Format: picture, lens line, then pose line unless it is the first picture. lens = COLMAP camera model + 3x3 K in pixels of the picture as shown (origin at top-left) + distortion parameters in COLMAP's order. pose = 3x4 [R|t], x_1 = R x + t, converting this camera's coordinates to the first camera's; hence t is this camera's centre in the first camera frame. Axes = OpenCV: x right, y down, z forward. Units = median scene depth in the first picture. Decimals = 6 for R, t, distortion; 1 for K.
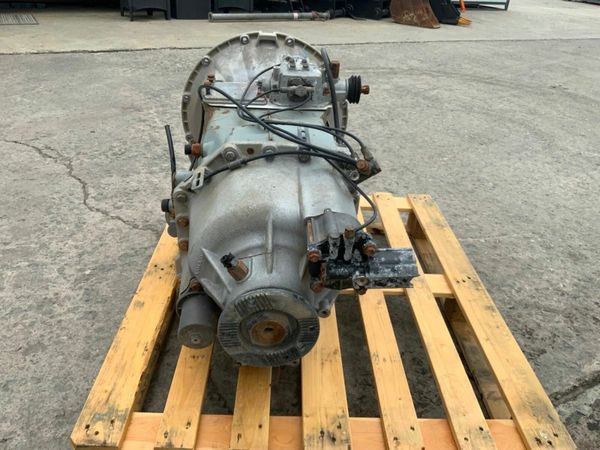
lens RADIAL K [[496.8, 0, 300.6], [0, 496.8, 225.8], [0, 0, 1]] dist [0.093920, -0.197832]
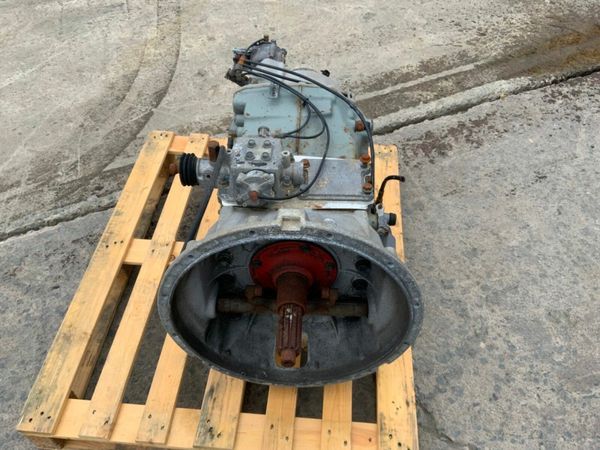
lens RADIAL K [[496.8, 0, 300.6], [0, 496.8, 225.8], [0, 0, 1]] dist [0.093920, -0.197832]
pose [[-0.992892, -0.117350, 0.019849, -0.091227], [-0.006255, 0.217994, 0.975930, -0.957399], [-0.118853, 0.968869, -0.217179, 1.142995]]
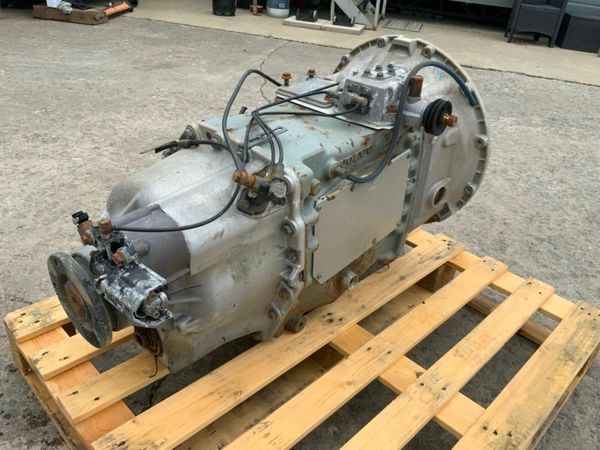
lens RADIAL K [[496.8, 0, 300.6], [0, 496.8, 225.8], [0, 0, 1]] dist [0.093920, -0.197832]
pose [[0.692075, 0.355584, -0.628166, 0.465477], [-0.382229, 0.918753, 0.098960, -0.107542], [0.612318, 0.171616, 0.771760, 0.288556]]
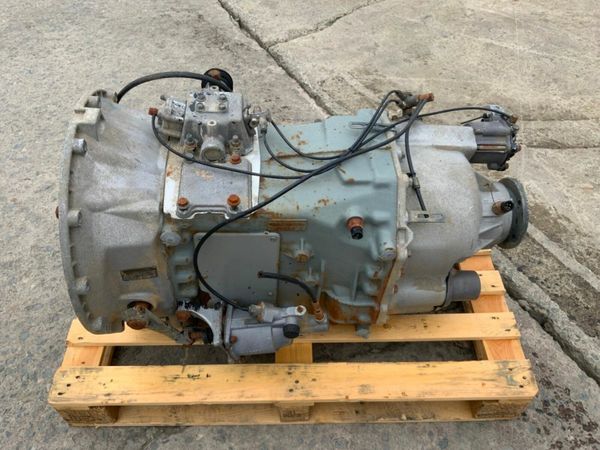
lens RADIAL K [[496.8, 0, 300.6], [0, 496.8, 225.8], [0, 0, 1]] dist [0.093920, -0.197832]
pose [[0.003913, -0.788554, 0.614954, -0.570299], [0.495222, 0.535782, 0.683881, -0.613084], [-0.868758, 0.301863, 0.392606, 0.558404]]
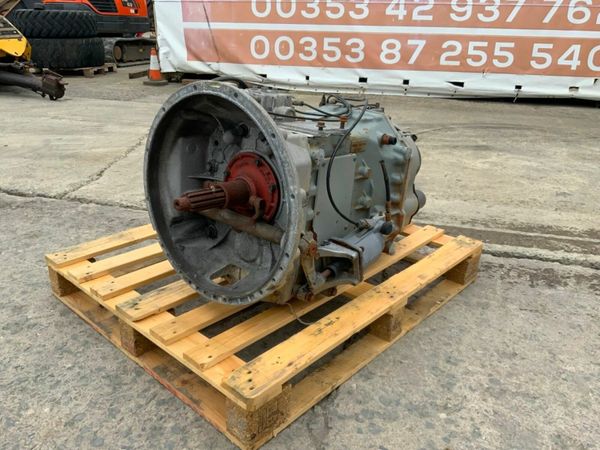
lens RADIAL K [[496.8, 0, 300.6], [0, 496.8, 225.8], [0, 0, 1]] dist [0.093920, -0.197832]
pose [[-0.726981, -0.339439, 0.596892, -0.688503], [0.260051, 0.668419, 0.696842, -0.743565], [-0.635509, 0.661814, -0.397657, 1.382739]]
